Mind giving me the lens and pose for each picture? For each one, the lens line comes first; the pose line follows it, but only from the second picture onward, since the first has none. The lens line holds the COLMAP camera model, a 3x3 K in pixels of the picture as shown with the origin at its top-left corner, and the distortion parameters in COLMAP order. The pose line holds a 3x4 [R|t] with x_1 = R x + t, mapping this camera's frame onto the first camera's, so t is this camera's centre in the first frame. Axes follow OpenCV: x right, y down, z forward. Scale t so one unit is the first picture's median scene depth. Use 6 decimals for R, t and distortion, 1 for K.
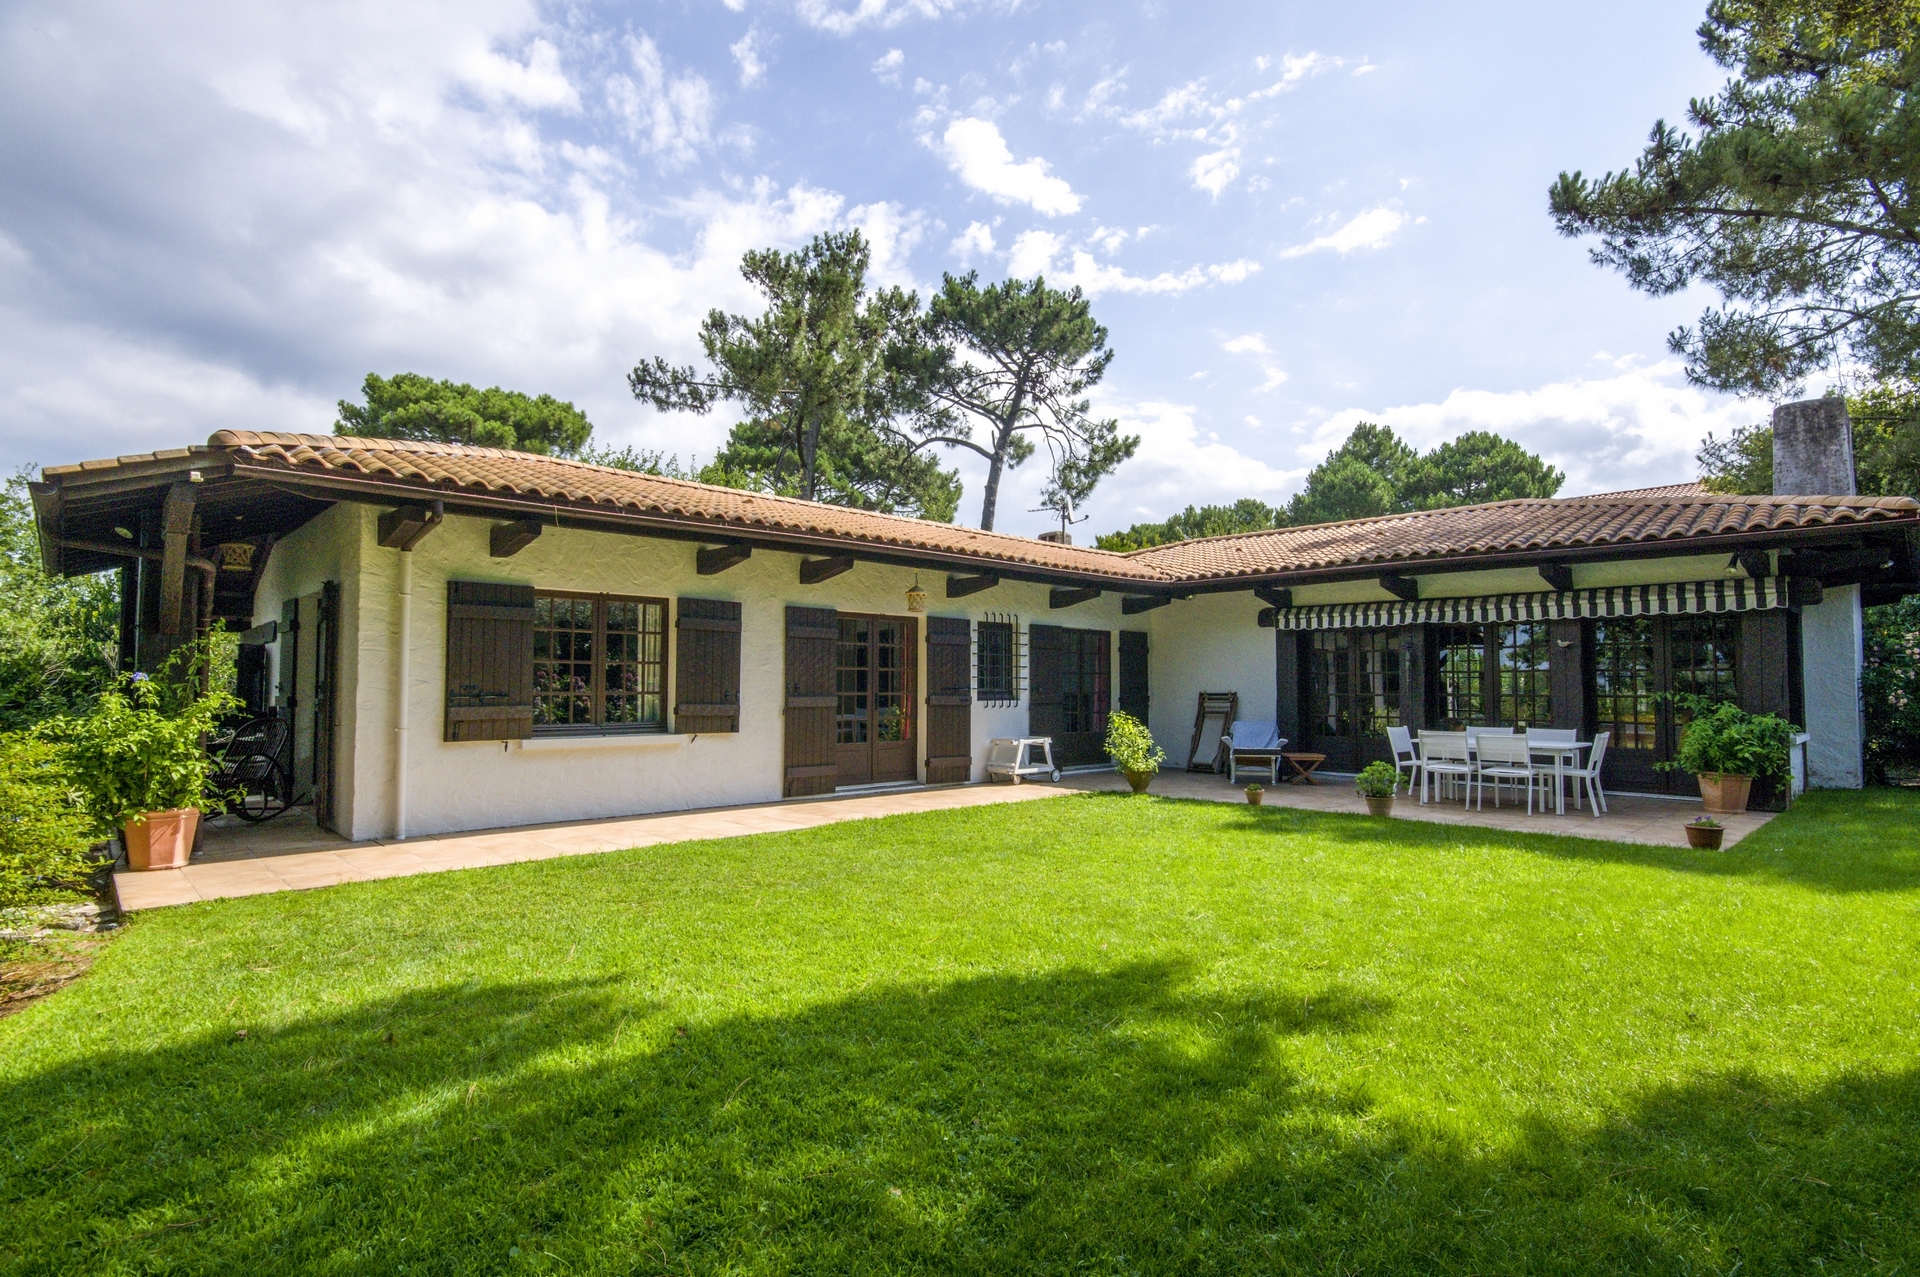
lens RADIAL K [[963.7, 0, 960.0], [0, 963.7, 638.5], [0, 0, 1]] dist [-0.000072, -0.000440]
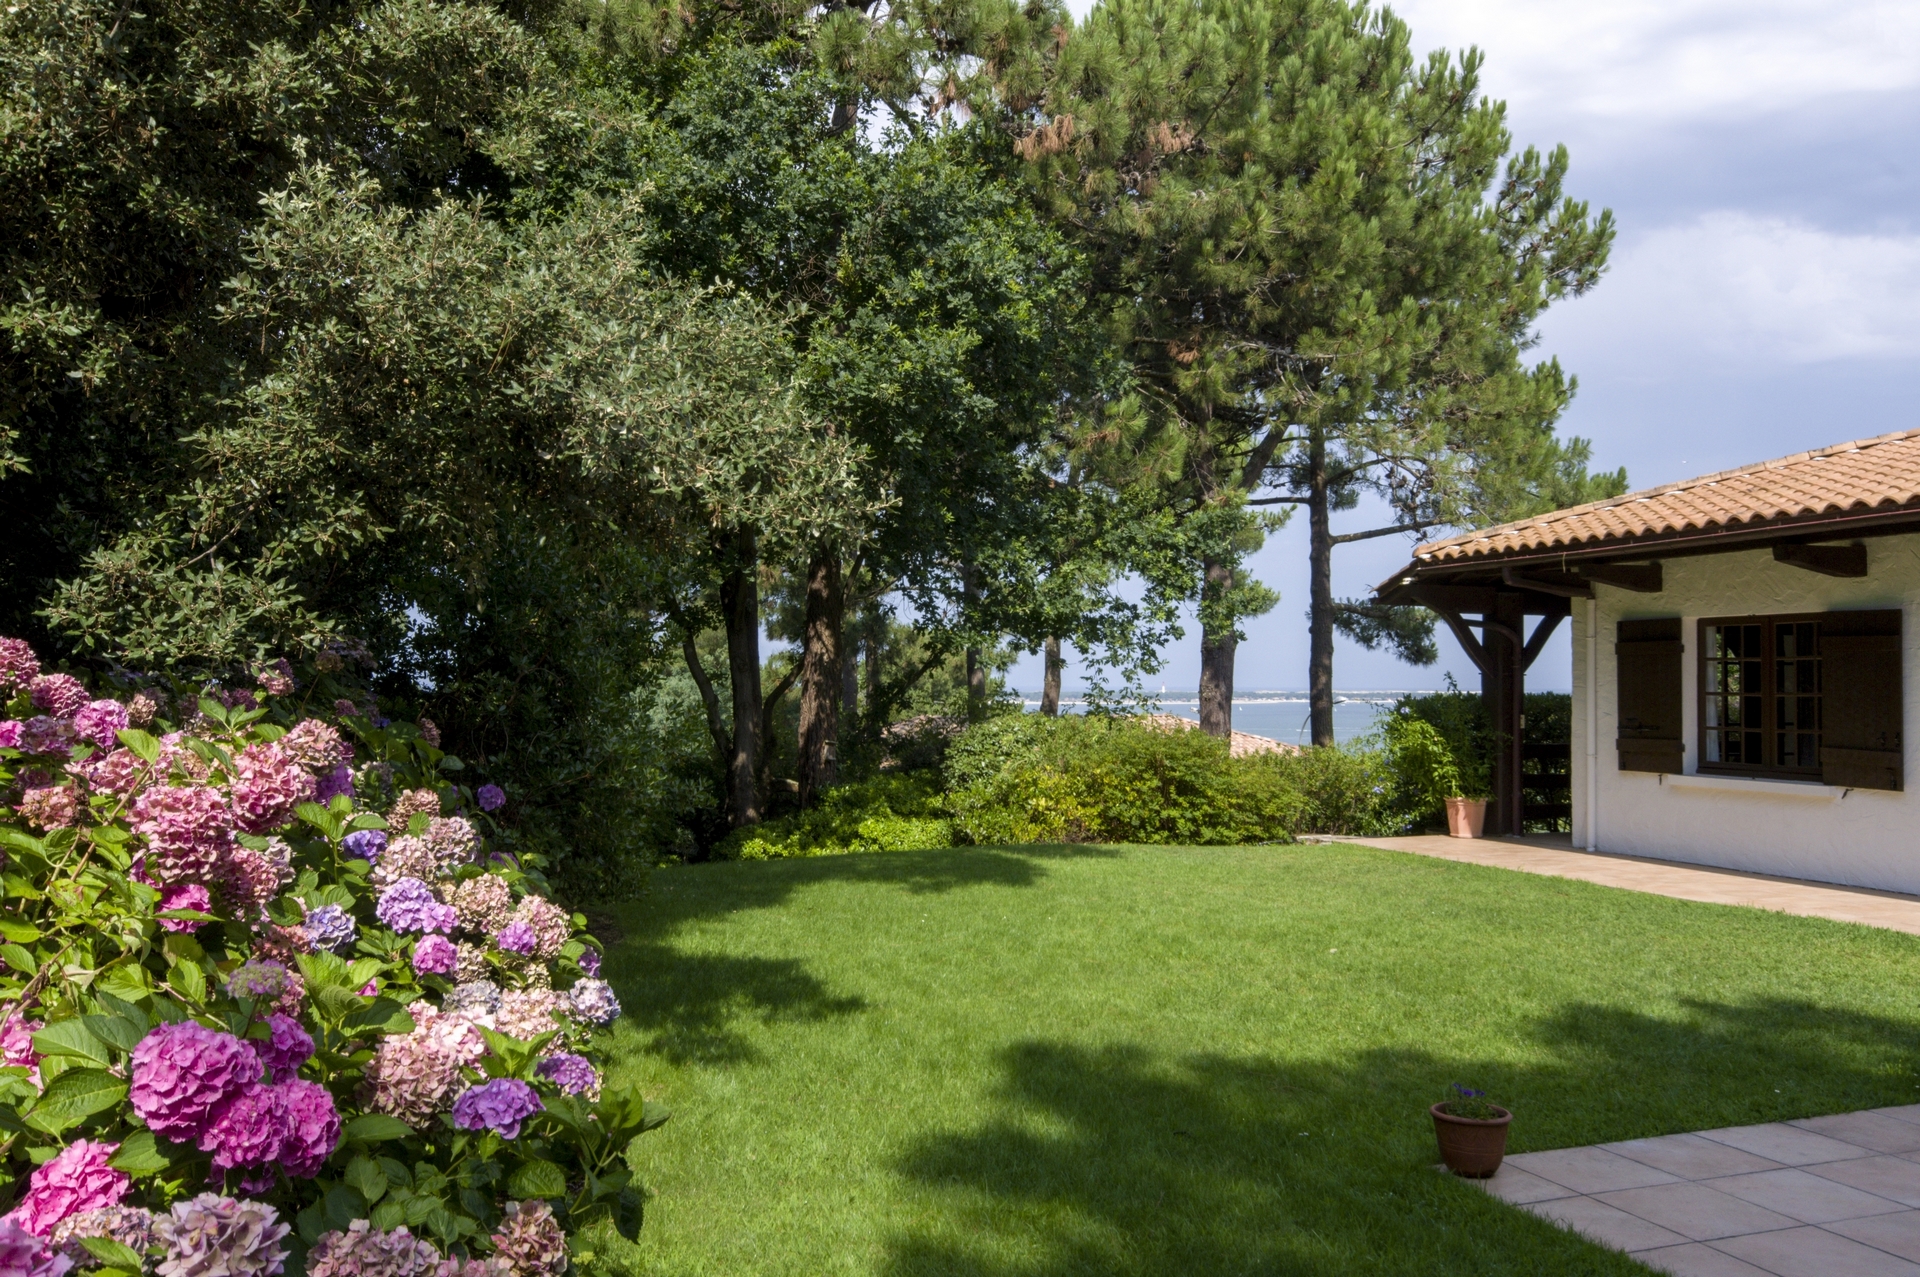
lens RADIAL K [[1558.7, 0, 960.0], [0, 1558.7, 638.5], [0, 0, 1]] dist [0.037670, 0.012315]
pose [[-0.385694, -0.030322, -0.922128, 0.775206], [0.042752, 0.997799, -0.050692, 0.009089], [0.921636, -0.058975, -0.383549, 0.559210]]
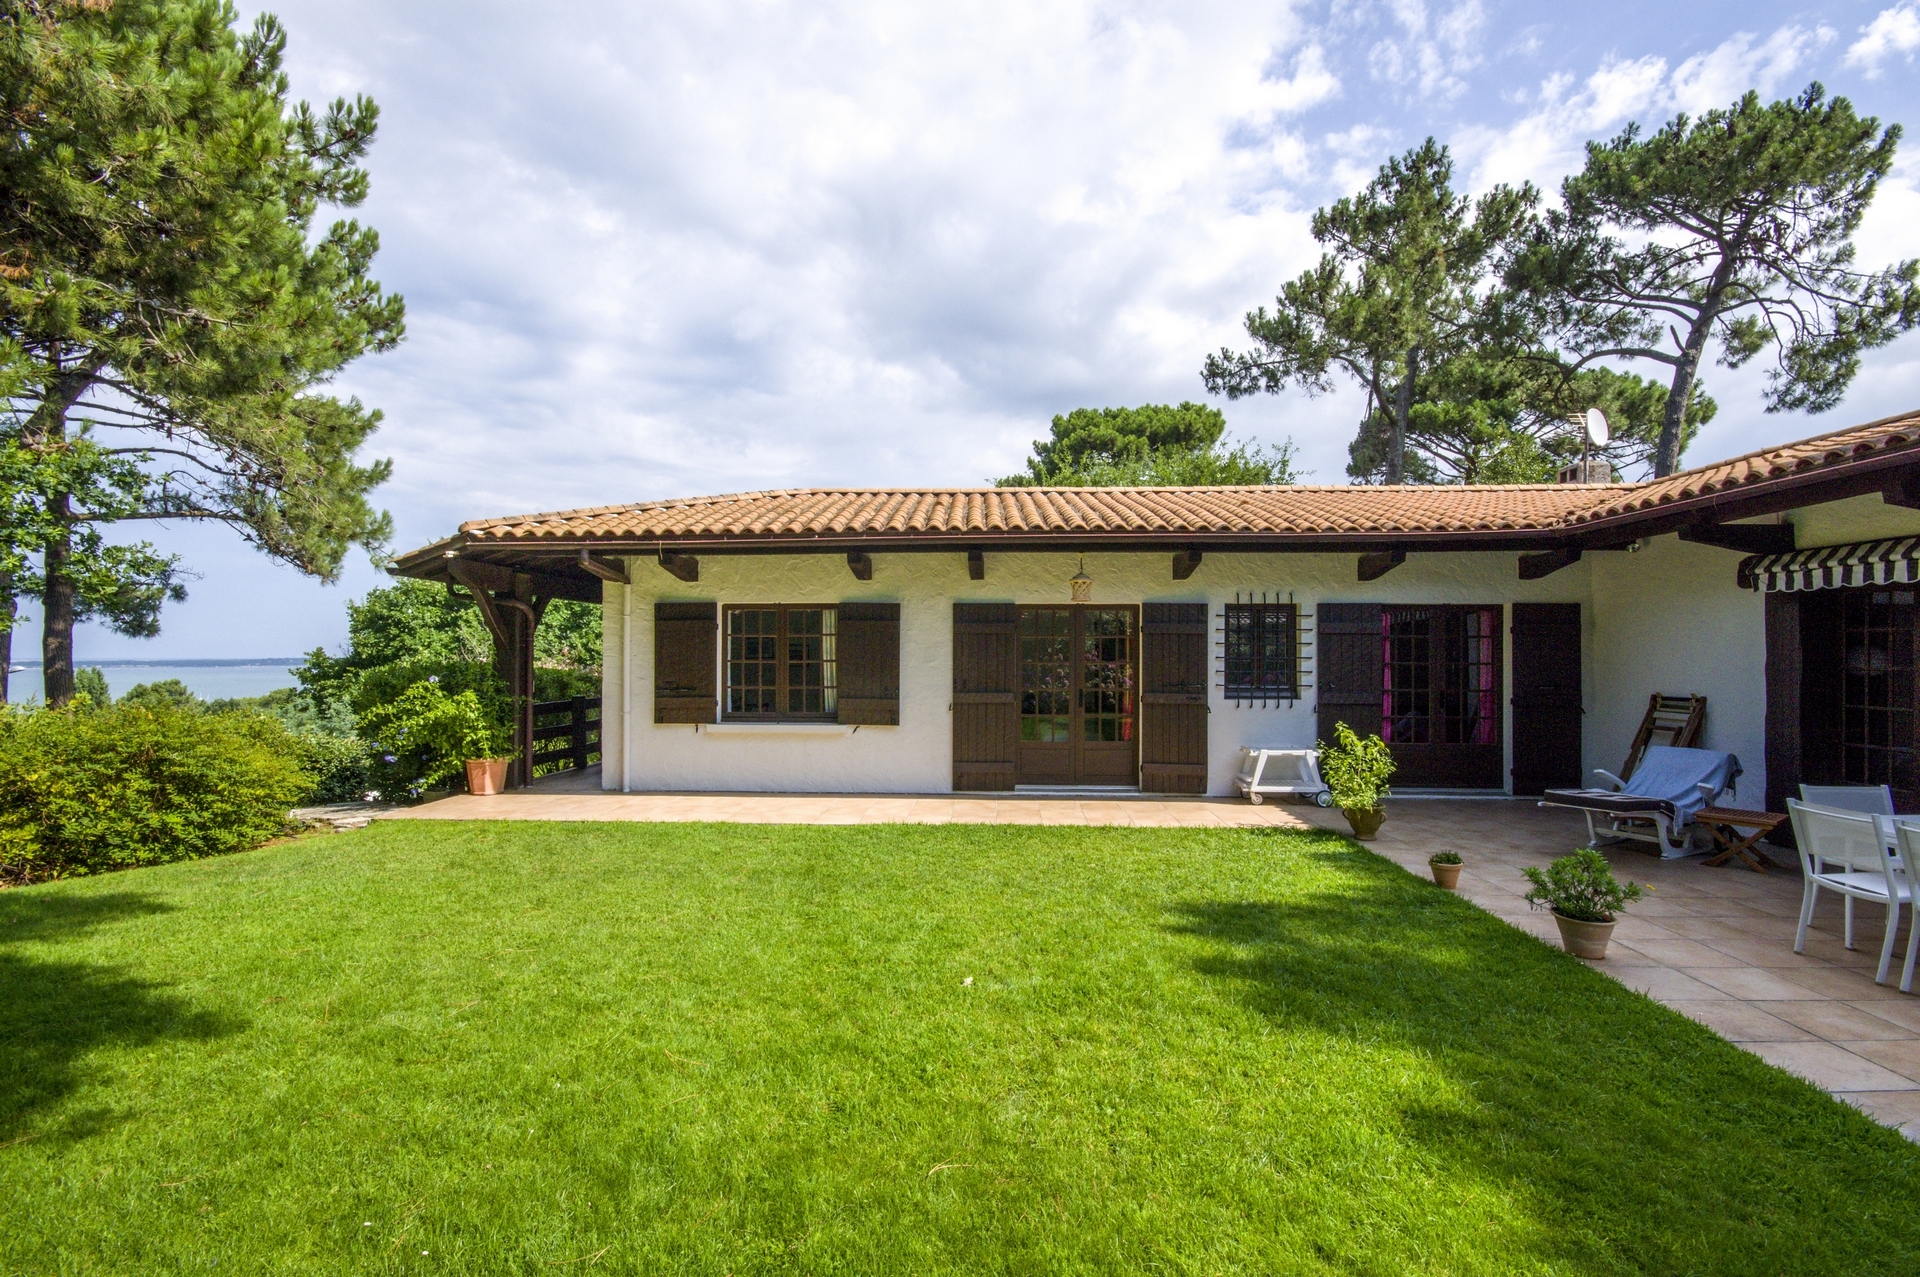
lens RADIAL K [[881.9, 0, 962.1], [0, 881.9, 646.9], [0, 0, 1]] dist [0.000798, -0.000945]
pose [[0.680578, -0.009182, -0.732619, 0.368808], [0.038340, 0.998998, 0.023095, -0.006863], [0.731672, -0.043806, 0.680248, 0.267938]]
